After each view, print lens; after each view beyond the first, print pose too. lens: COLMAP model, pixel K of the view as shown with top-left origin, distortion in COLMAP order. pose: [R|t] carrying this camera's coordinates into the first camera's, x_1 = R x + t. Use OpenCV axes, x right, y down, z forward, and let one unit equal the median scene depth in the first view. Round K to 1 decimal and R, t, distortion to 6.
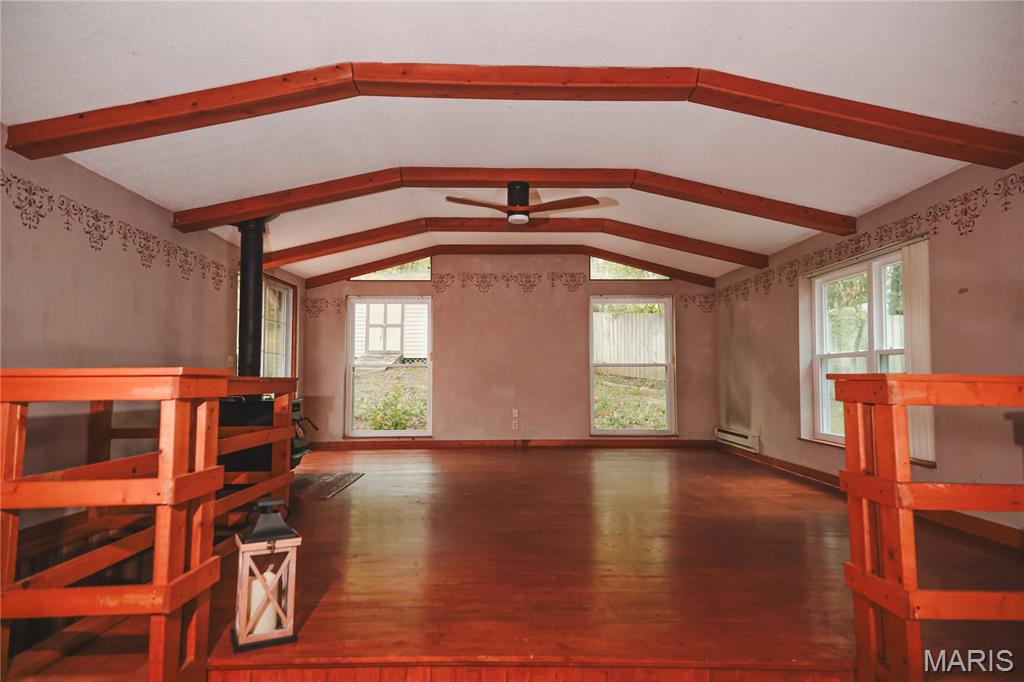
lens RADIAL K [[690.7, 0, 536.3], [0, 690.7, 331.7], [0, 0, 1]] dist [0.033746, -0.014303]
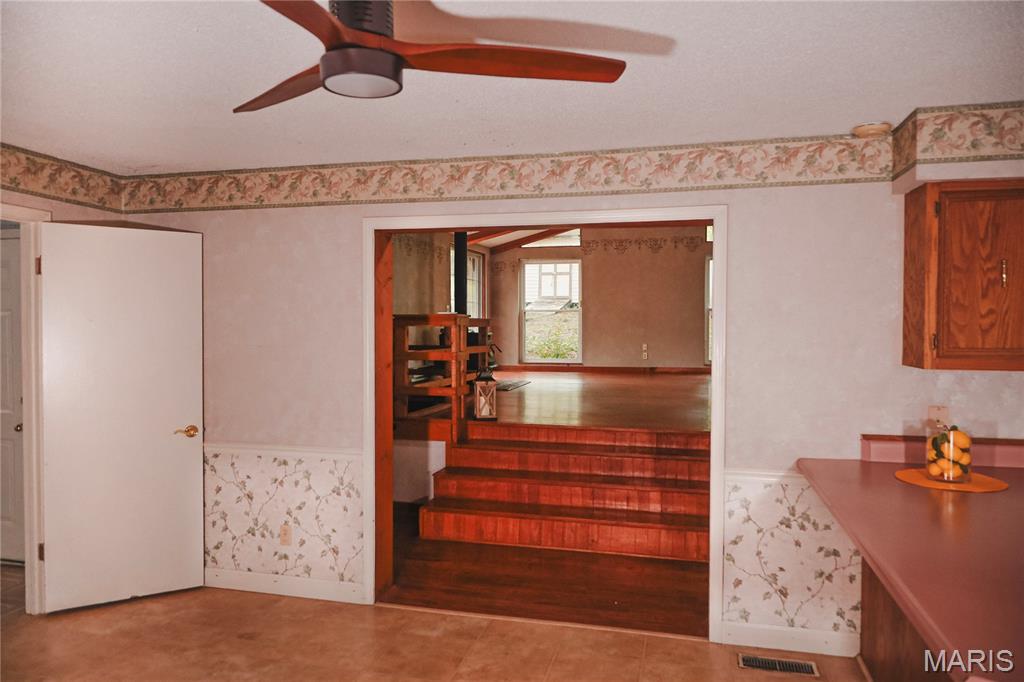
lens RADIAL K [[690.7, 0, 509.1], [0, 690.7, 339.0], [0, 0, 1]] dist [0.033746, -0.014303]
pose [[0.958445, 0.010821, -0.285072, 0.095447], [0.015442, 0.995847, 0.089720, -0.018174], [0.284859, -0.090394, 0.954298, -0.315783]]
